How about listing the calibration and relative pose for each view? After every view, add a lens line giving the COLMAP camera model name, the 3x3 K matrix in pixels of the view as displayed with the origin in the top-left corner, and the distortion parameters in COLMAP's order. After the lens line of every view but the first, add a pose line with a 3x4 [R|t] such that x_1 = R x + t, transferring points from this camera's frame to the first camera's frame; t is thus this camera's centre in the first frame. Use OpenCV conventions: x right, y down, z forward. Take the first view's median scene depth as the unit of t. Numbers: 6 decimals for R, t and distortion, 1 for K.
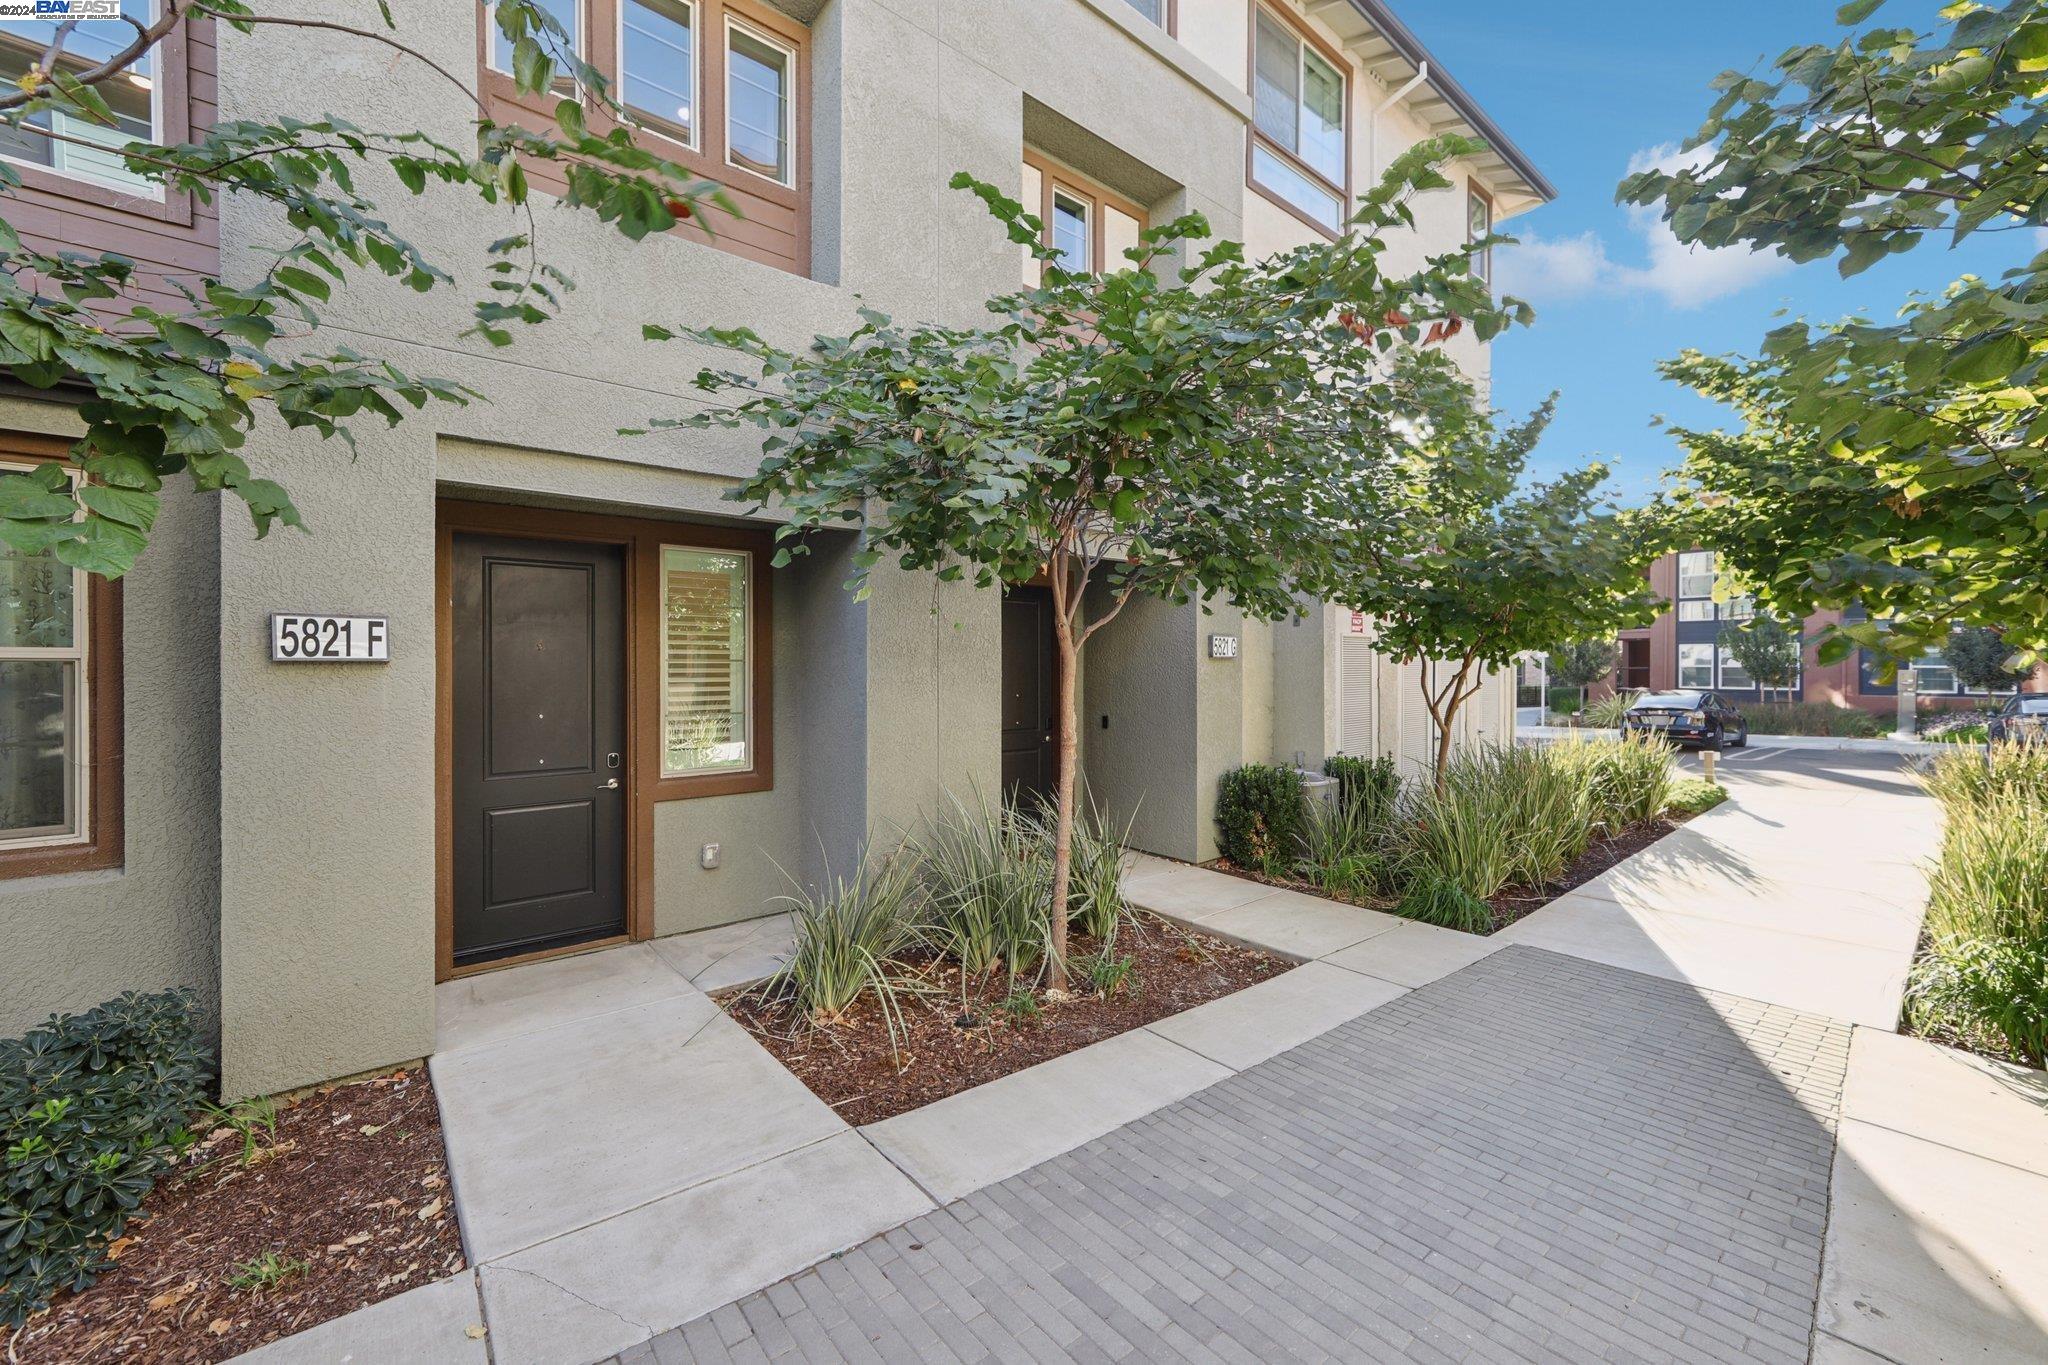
lens RADIAL K [[826.0, 0, 1017.3], [0, 826.0, 664.2], [0, 0, 1]] dist [-0.003065, 0.000391]
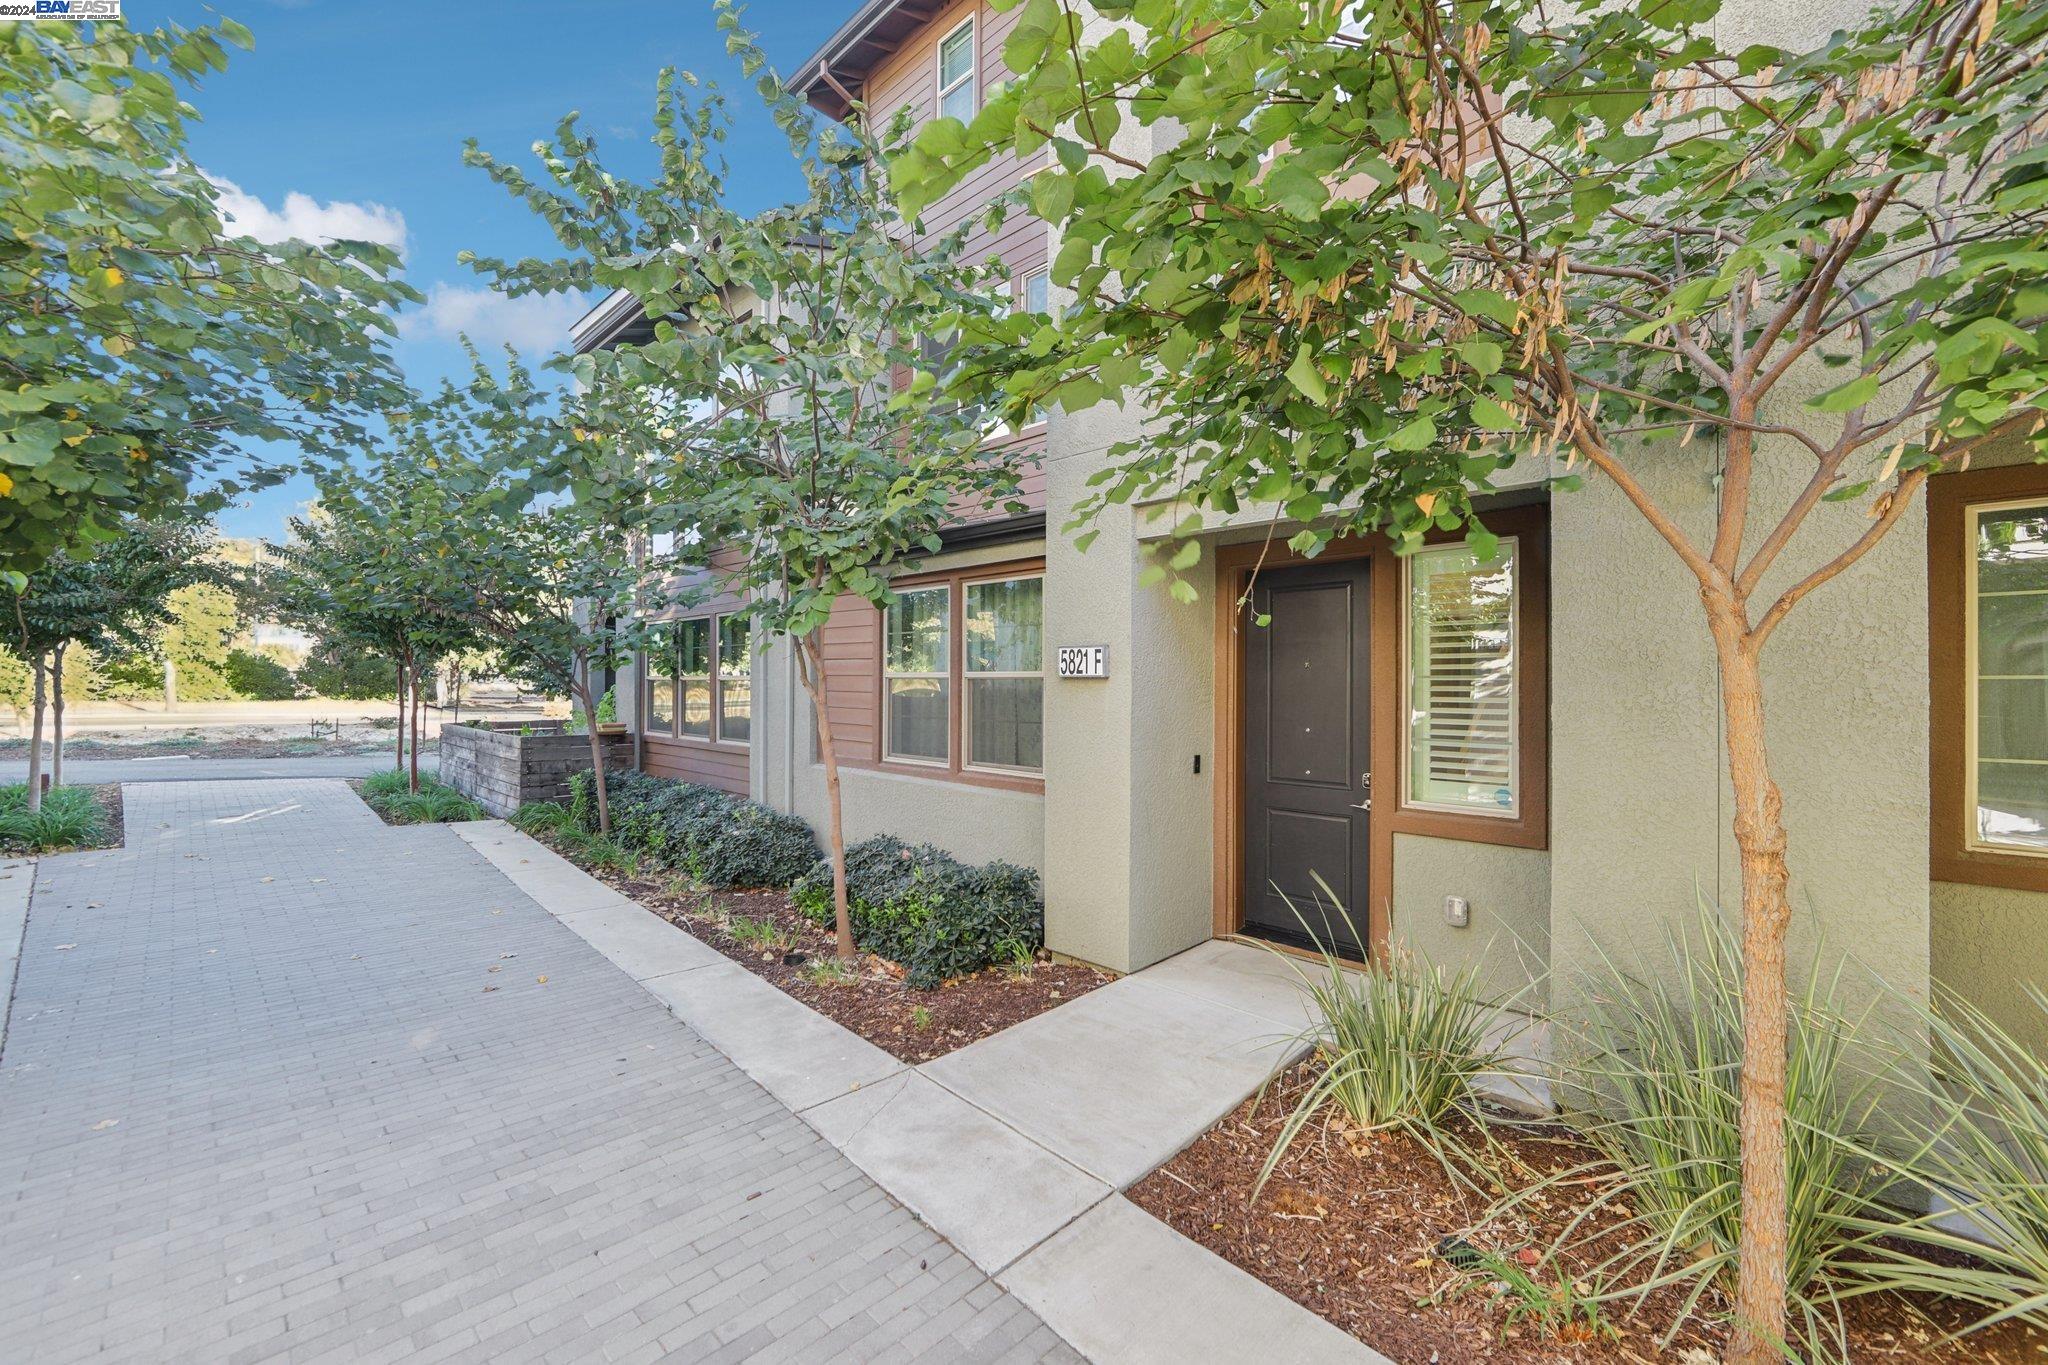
lens RADIAL K [[826.0, 0, 1017.3], [0, 826.0, 664.2], [0, 0, 1]] dist [-0.003065, 0.000391]
pose [[0.096765, -0.017609, -0.995152, 0.656042], [-0.008752, 0.999790, -0.018542, 0.001797], [0.995269, 0.010503, 0.096590, 0.746745]]
